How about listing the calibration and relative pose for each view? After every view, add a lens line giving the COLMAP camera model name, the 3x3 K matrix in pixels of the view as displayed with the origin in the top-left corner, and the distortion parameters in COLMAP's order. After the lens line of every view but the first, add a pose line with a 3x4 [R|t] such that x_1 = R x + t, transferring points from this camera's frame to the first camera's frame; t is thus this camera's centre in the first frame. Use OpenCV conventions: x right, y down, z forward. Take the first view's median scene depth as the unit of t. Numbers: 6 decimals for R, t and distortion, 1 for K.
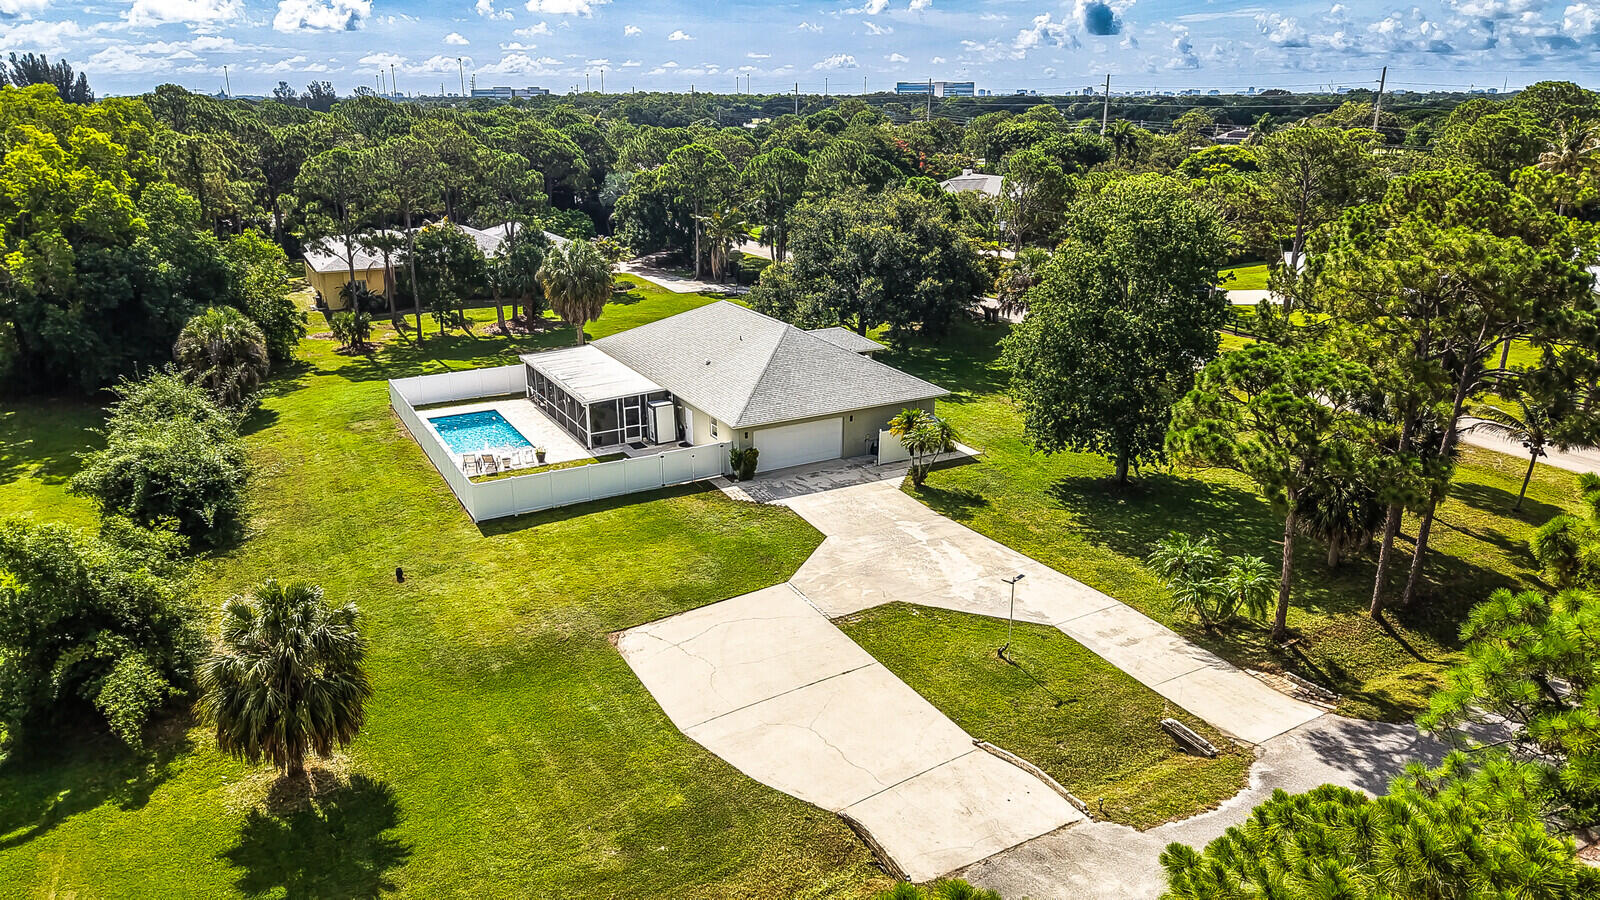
lens RADIAL K [[1048.1, 0, 790.6], [0, 1048.1, 486.1], [0, 0, 1]] dist [0.135506, -0.344199]
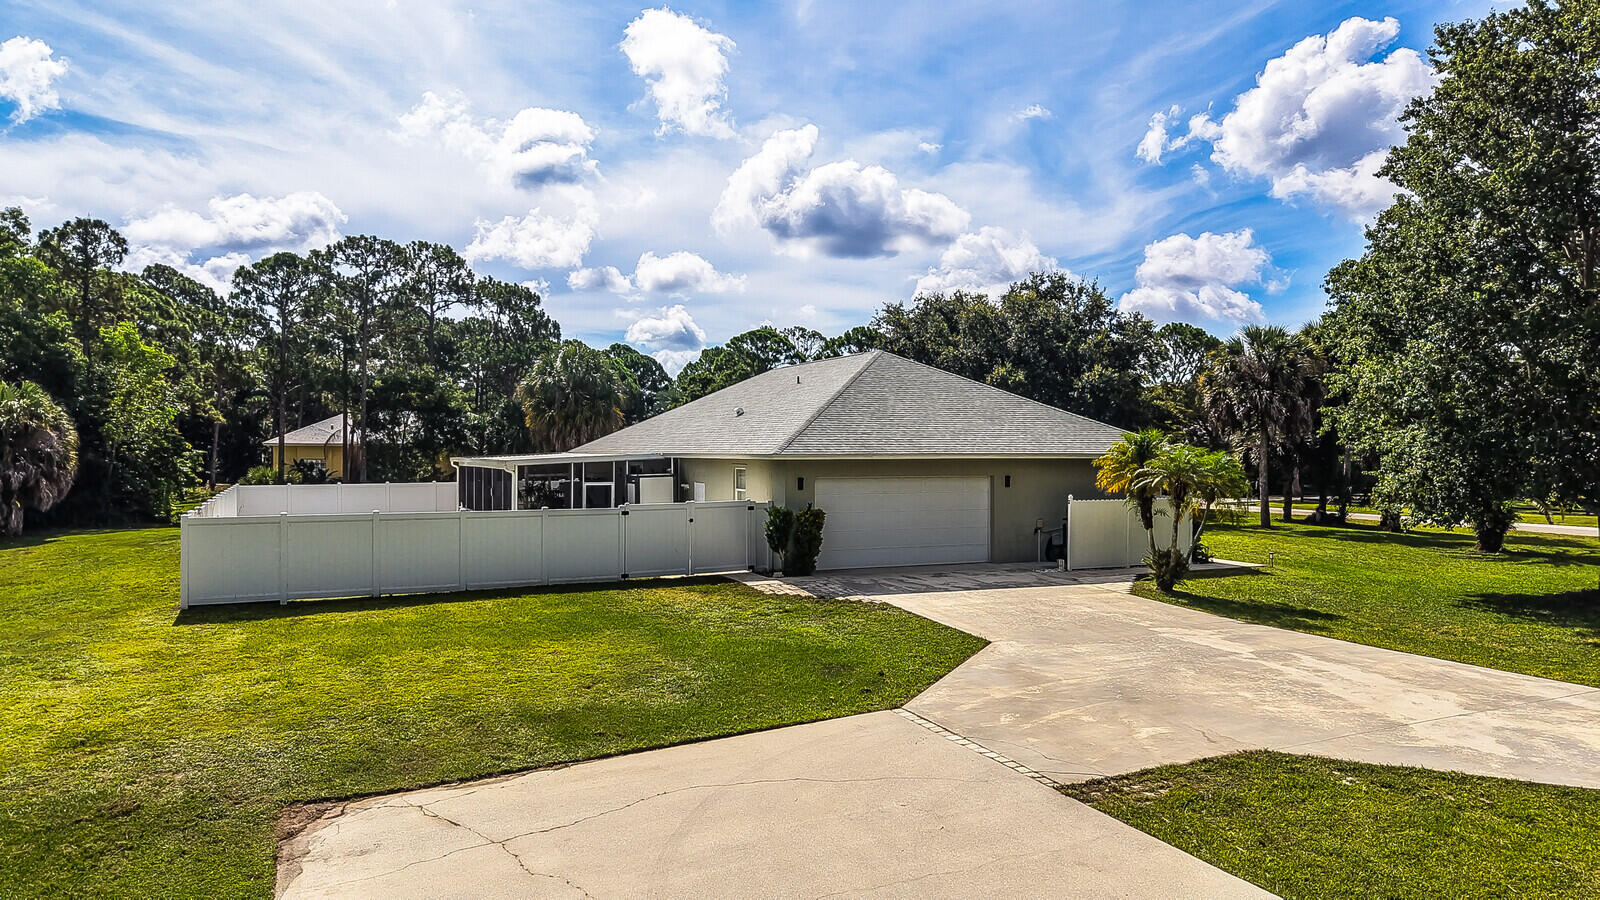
lens RADIAL K [[1070.8, 0, 792.0], [0, 1070.8, 452.9], [0, 0, 1]] dist [0.036793, -0.053359]
pose [[0.997582, 0.004510, -0.069351, -0.012179], [-0.027907, 0.939899, -0.340311, 0.113978], [0.063648, 0.341424, 0.937752, 0.546844]]
